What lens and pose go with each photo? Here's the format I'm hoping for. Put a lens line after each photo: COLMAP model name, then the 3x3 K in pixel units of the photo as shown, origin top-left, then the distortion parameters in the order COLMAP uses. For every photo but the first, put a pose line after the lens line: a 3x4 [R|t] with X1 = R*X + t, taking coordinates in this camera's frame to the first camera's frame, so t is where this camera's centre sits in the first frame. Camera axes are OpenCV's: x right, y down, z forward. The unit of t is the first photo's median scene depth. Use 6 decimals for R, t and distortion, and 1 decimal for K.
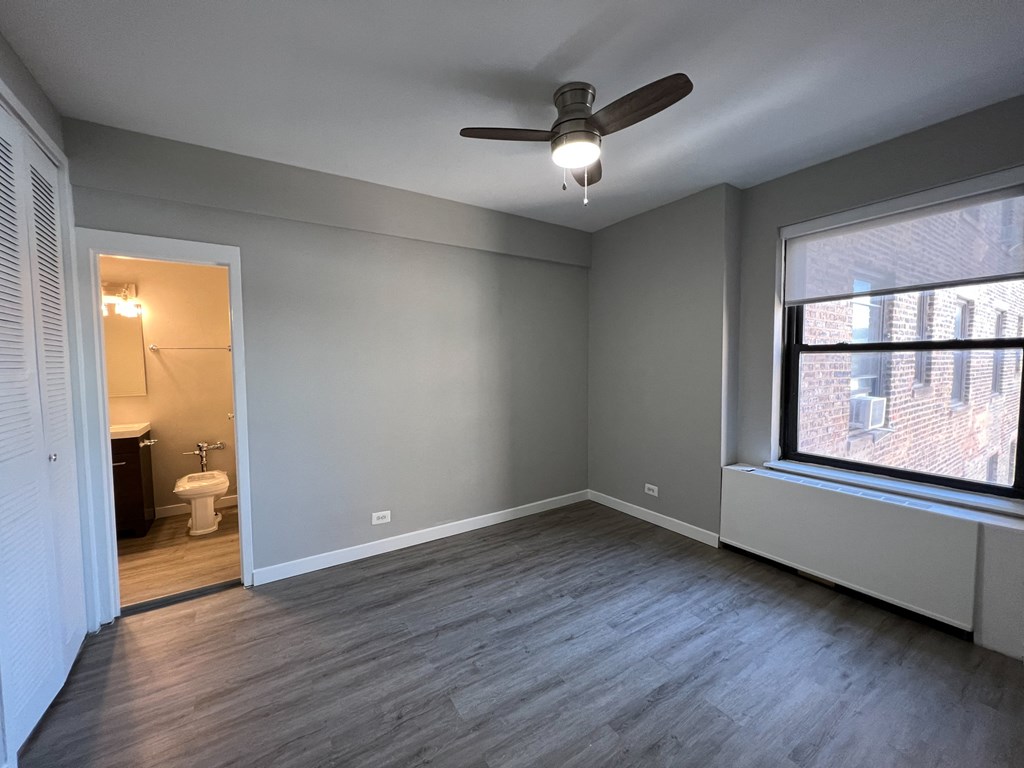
lens RADIAL K [[413.2, 0, 514.0], [0, 413.2, 380.8], [0, 0, 1]] dist [-0.000422, 0.000343]
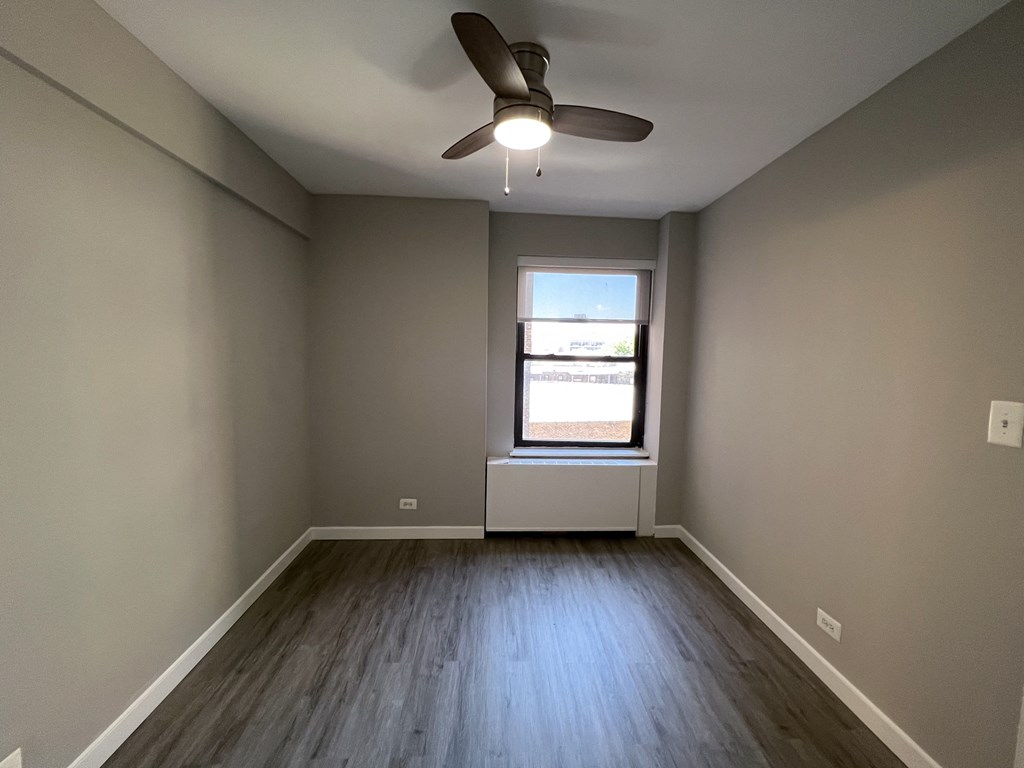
lens RADIAL K [[413.2, 0, 506.6], [0, 413.2, 382.7], [0, 0, 1]] dist [-0.000422, 0.000343]
pose [[0.510922, -0.045117, 0.858443, -0.469578], [0.014132, 0.998928, 0.044090, -0.064635], [-0.859511, -0.010395, 0.511011, 0.466196]]
